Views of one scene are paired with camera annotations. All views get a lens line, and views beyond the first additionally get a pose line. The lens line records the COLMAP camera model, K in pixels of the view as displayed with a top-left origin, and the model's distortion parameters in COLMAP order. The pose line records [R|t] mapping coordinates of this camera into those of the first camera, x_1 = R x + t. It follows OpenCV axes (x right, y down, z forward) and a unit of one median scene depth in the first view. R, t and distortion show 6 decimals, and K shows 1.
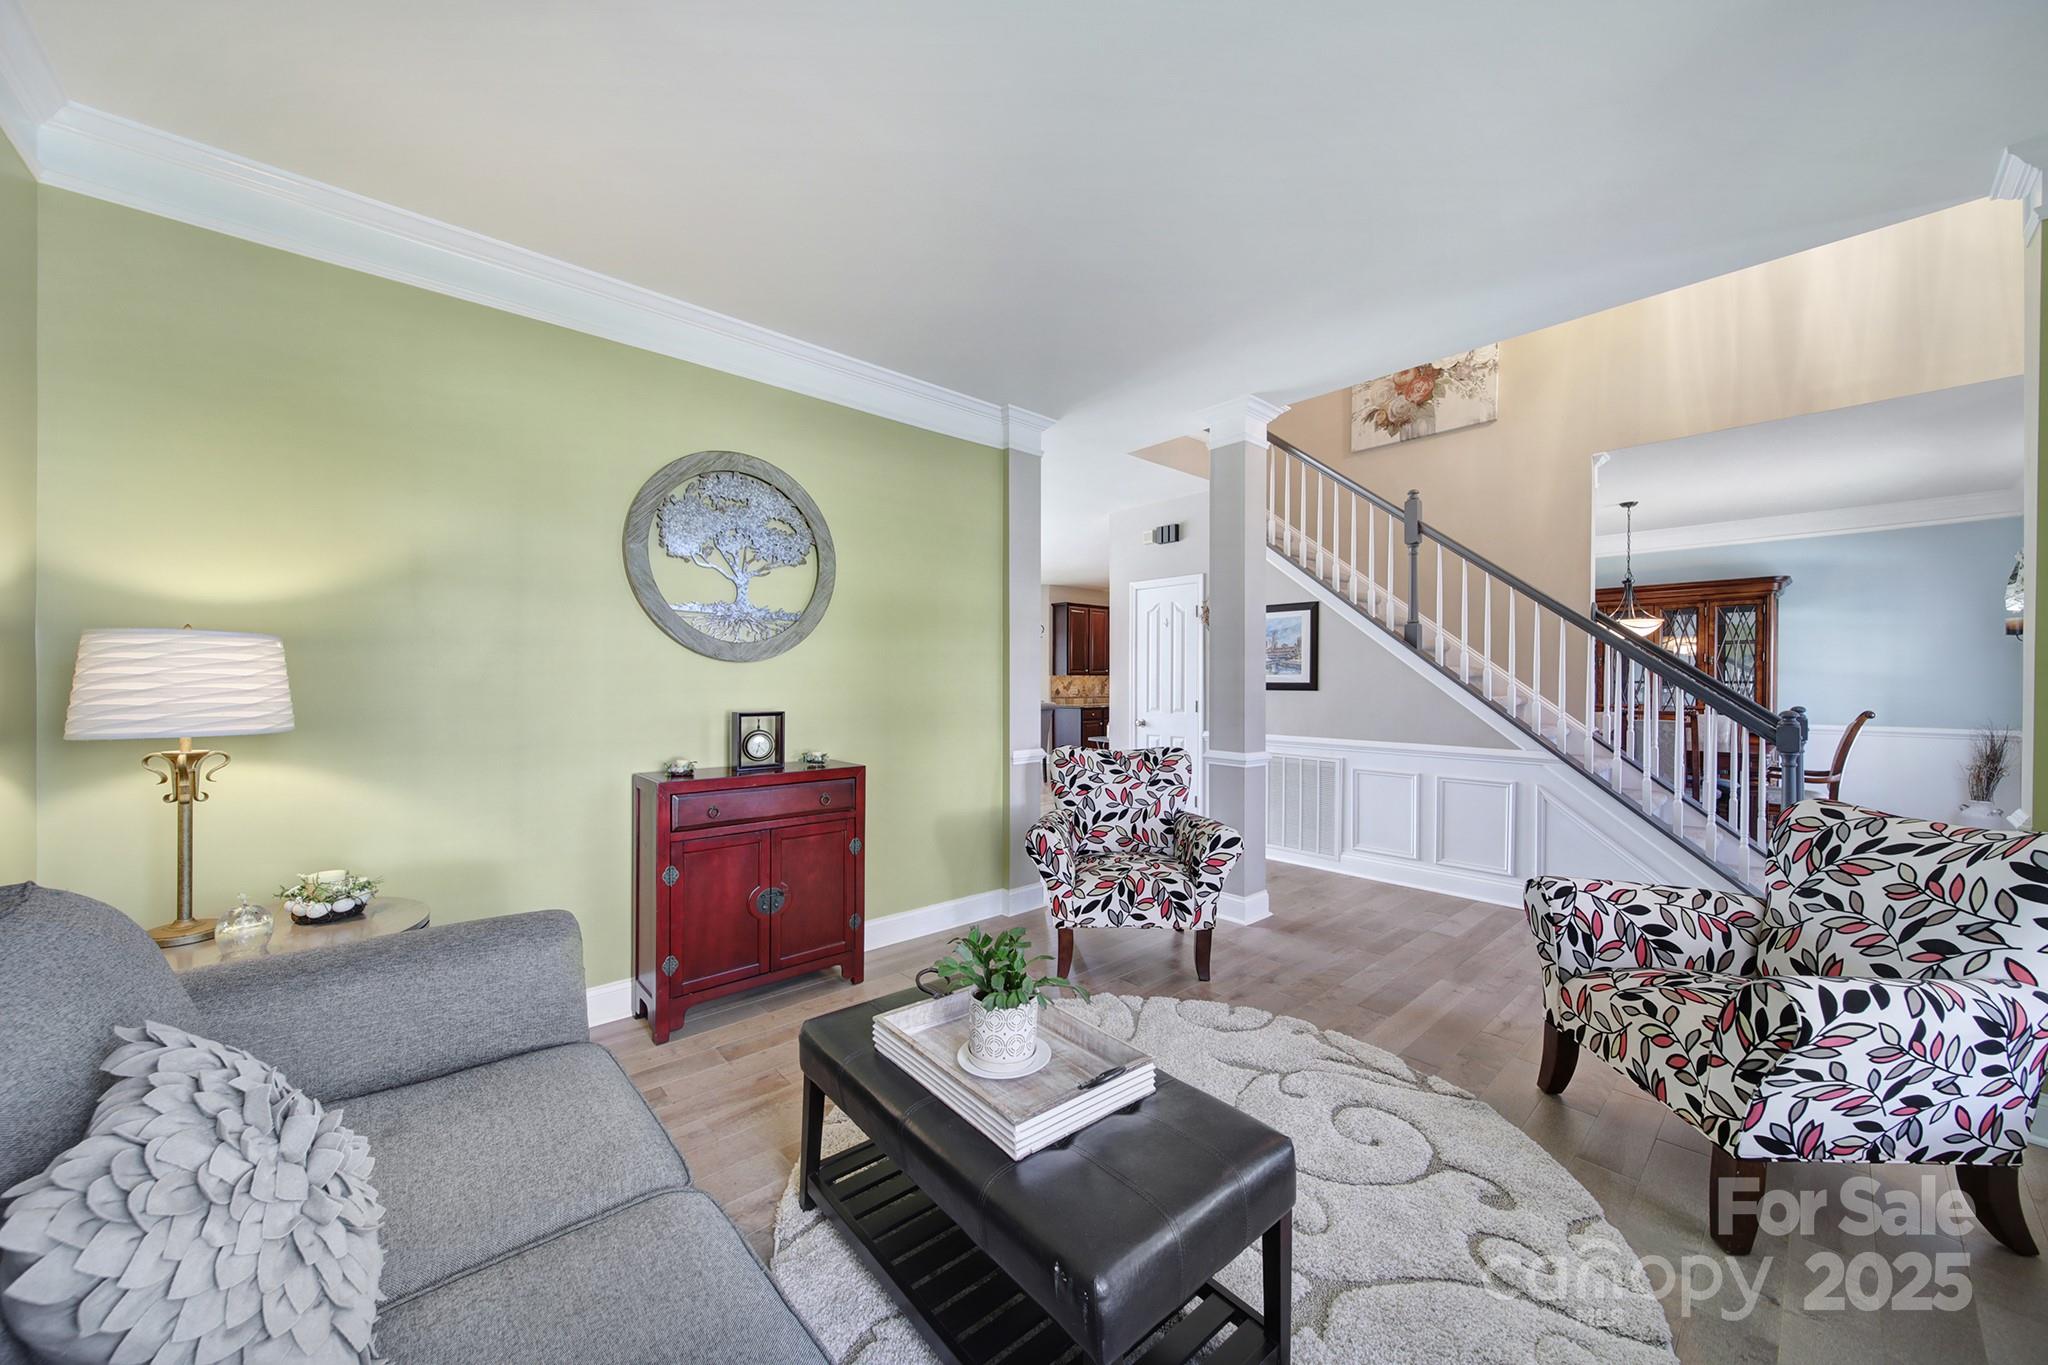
lens RADIAL K [[723.3, 0, 1034.0], [0, 723.3, 683.4], [0, 0, 1]] dist [-0.001062, -0.001121]
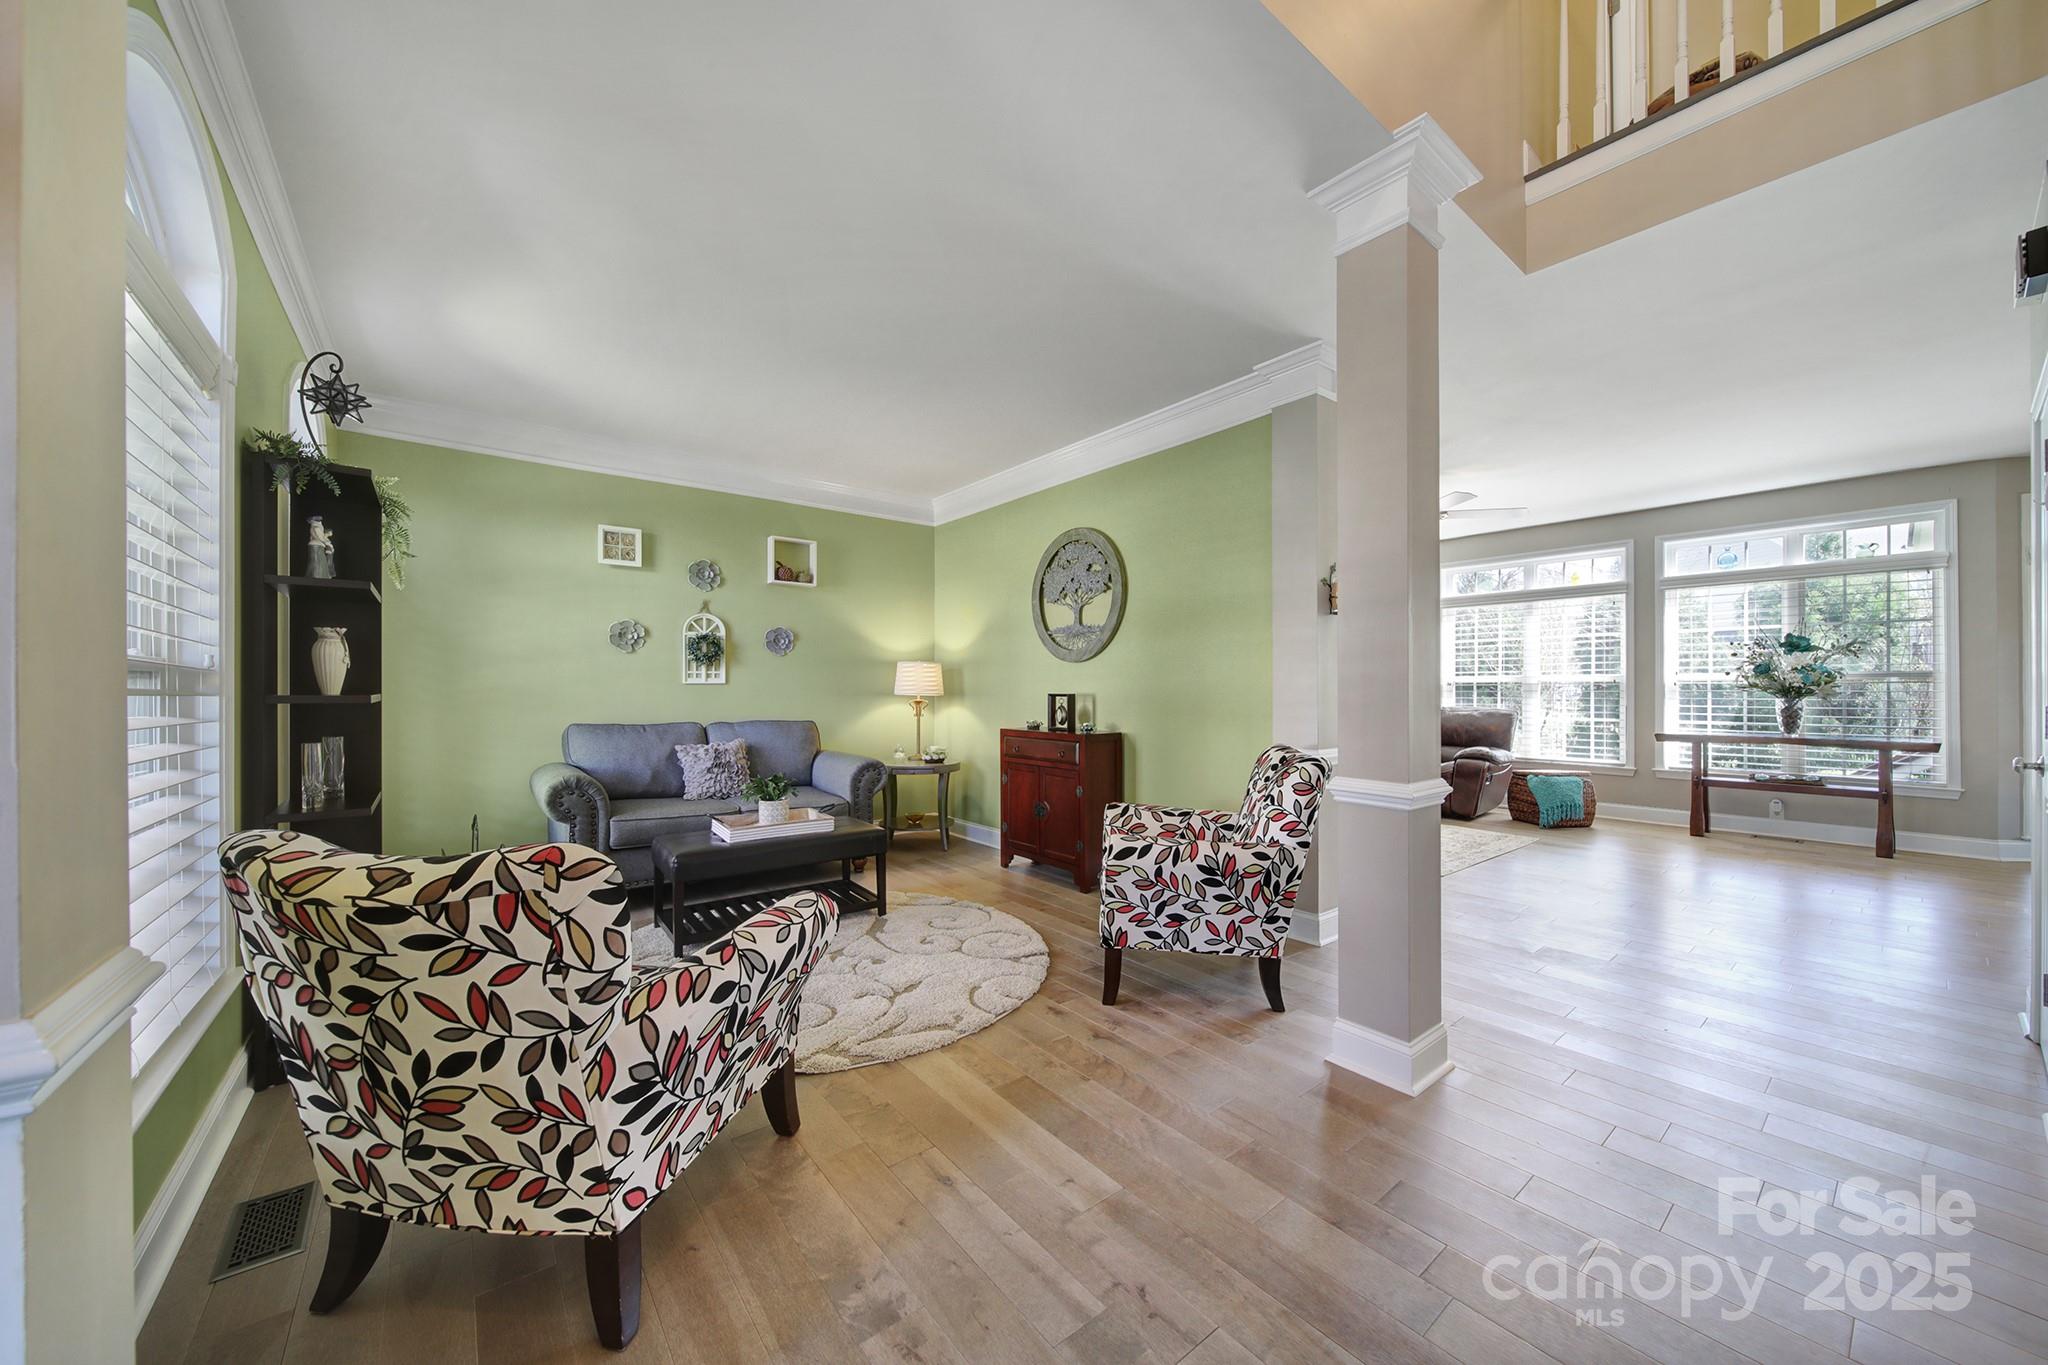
lens RADIAL K [[723.3, 0, 1041.0], [0, 723.3, 693.1], [0, 0, 1]] dist [-0.001062, -0.001121]
pose [[-0.039652, 0.001104, -0.999213, 1.101183], [-0.004887, 0.999987, 0.001299, 0.032831], [0.999202, 0.004935, -0.039646, 0.946466]]
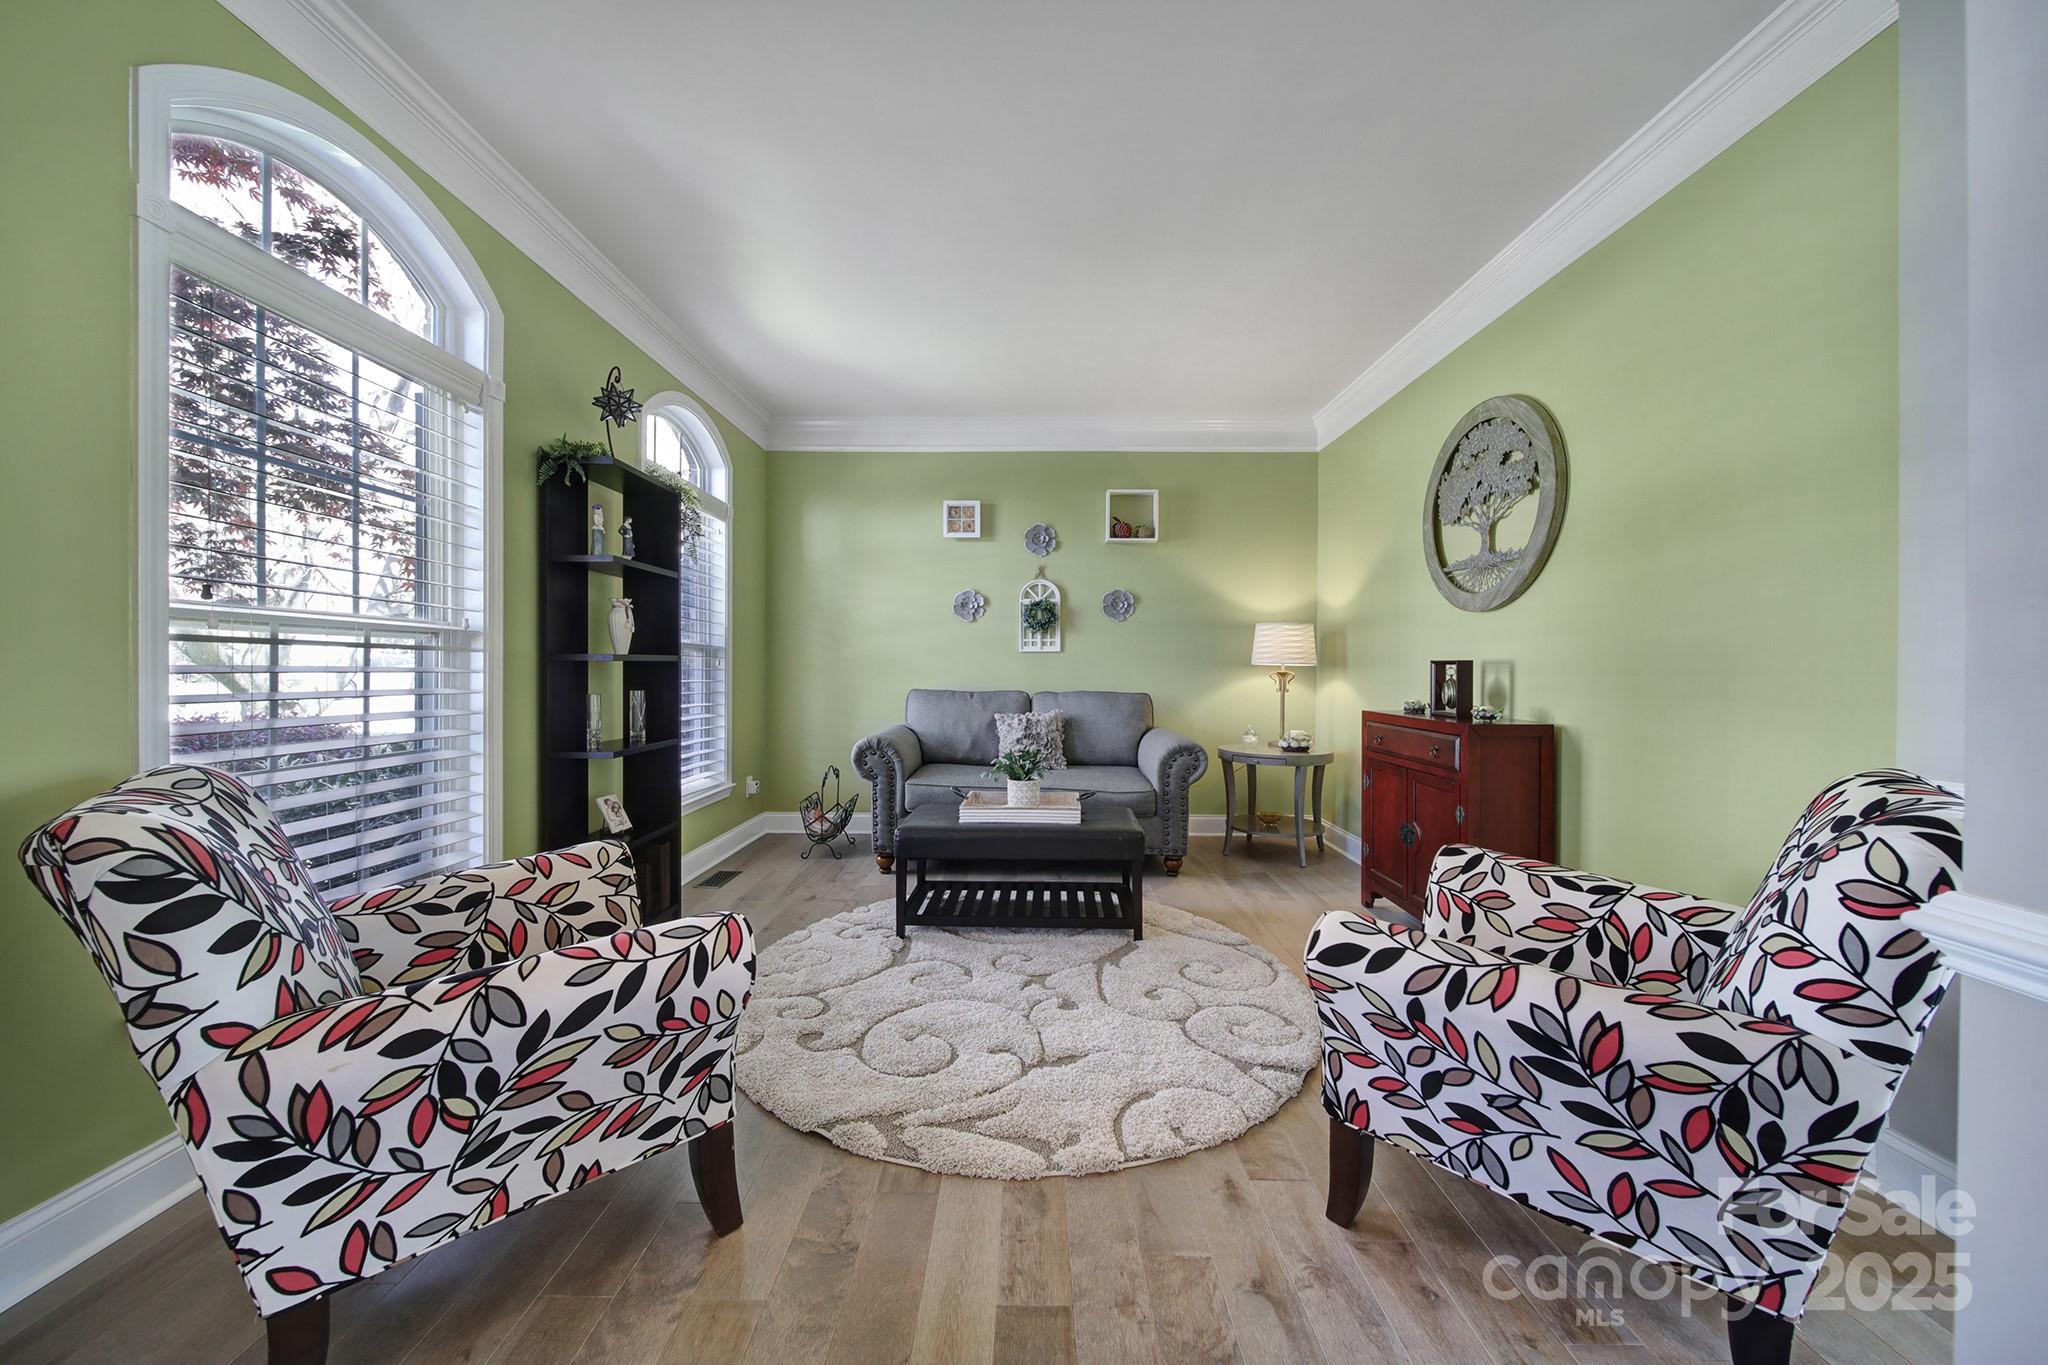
lens RADIAL K [[723.3, 0, 1028.7], [0, 723.3, 671.2], [0, 0, 1]] dist [-0.001062, -0.001121]
pose [[-0.669281, -0.000477, -0.743009, 0.717325], [-0.008183, 0.999944, 0.006729, 0.048343], [0.742965, 0.010584, -0.669247, 1.152947]]
